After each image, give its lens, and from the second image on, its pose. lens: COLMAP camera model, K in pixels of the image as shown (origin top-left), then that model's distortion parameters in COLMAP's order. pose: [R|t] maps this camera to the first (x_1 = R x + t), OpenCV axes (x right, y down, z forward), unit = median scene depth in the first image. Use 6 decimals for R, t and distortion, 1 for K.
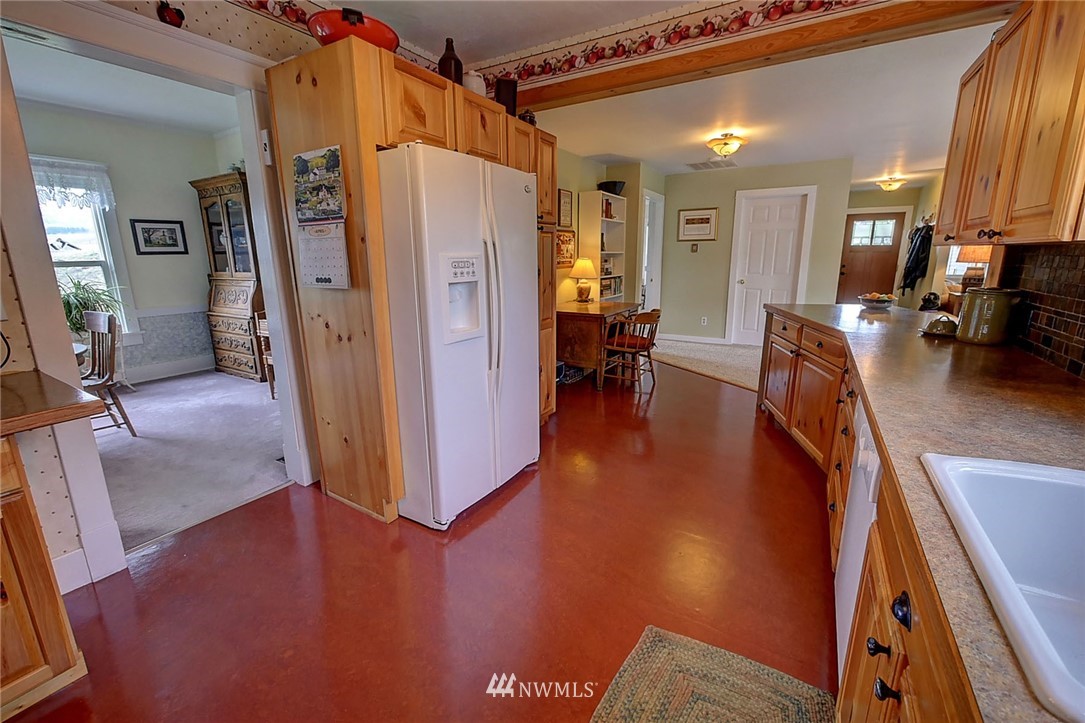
lens RADIAL K [[449.8, 0, 541.0], [0, 449.8, 357.1], [0, 0, 1]] dist [-0.008496, 0.000482]
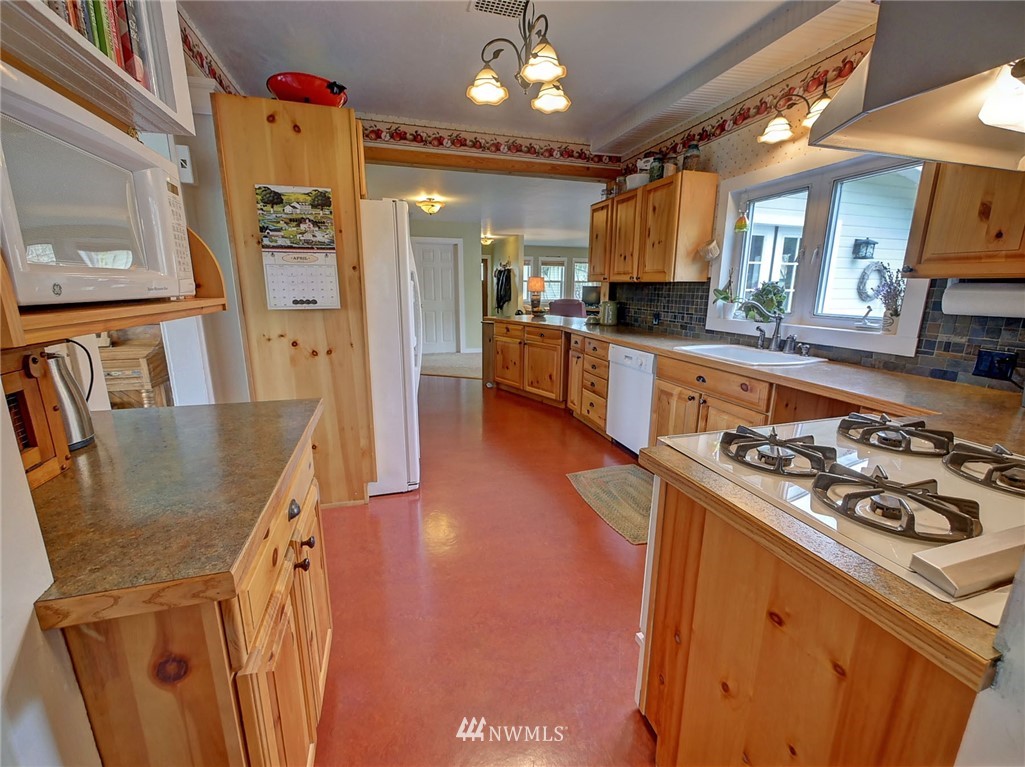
lens RADIAL K [[425.7, 0, 514.3], [0, 425.7, 381.8], [0, 0, 1]] dist [-0.004035, -0.000320]
pose [[0.664415, -0.151026, 0.731945, -0.959531], [0.153267, 0.986088, 0.064339, 0.038792], [-0.731479, 0.069435, 0.678319, -0.095911]]
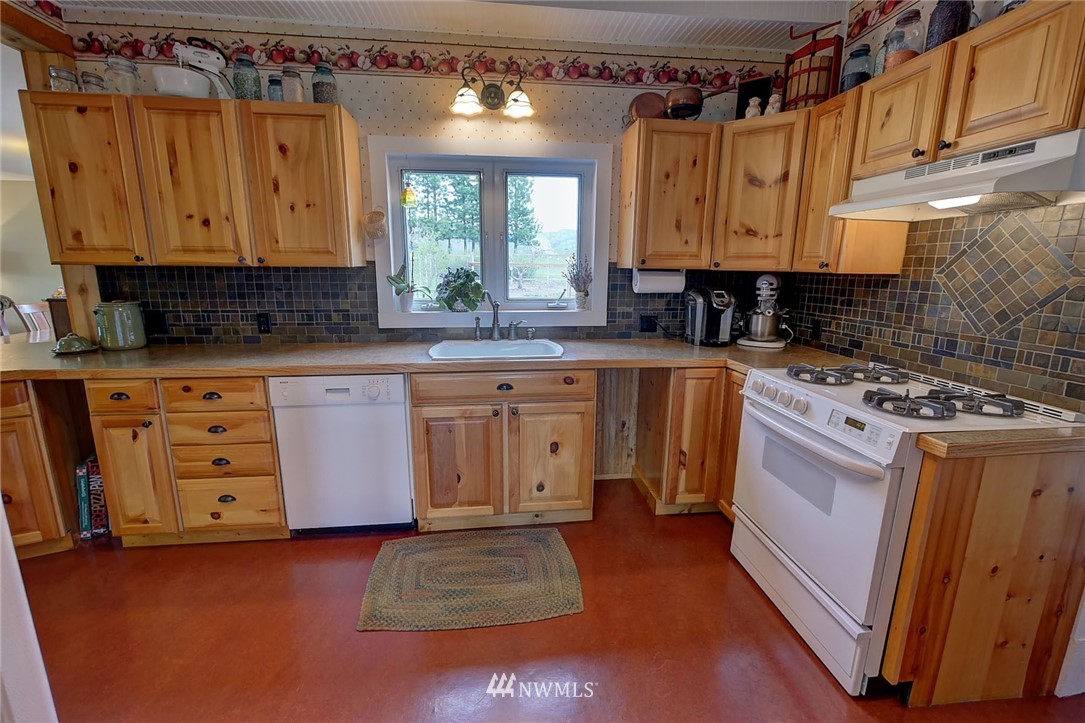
lens RADIAL K [[449.8, 0, 542.3], [0, 449.8, 358.2], [0, 0, 1]] dist [-0.008496, 0.000482]
pose [[-0.618038, -0.154512, 0.770814, -0.594485], [0.172454, 0.929966, 0.324688, -0.193140], [-0.767000, 0.333600, -0.548108, 0.793629]]
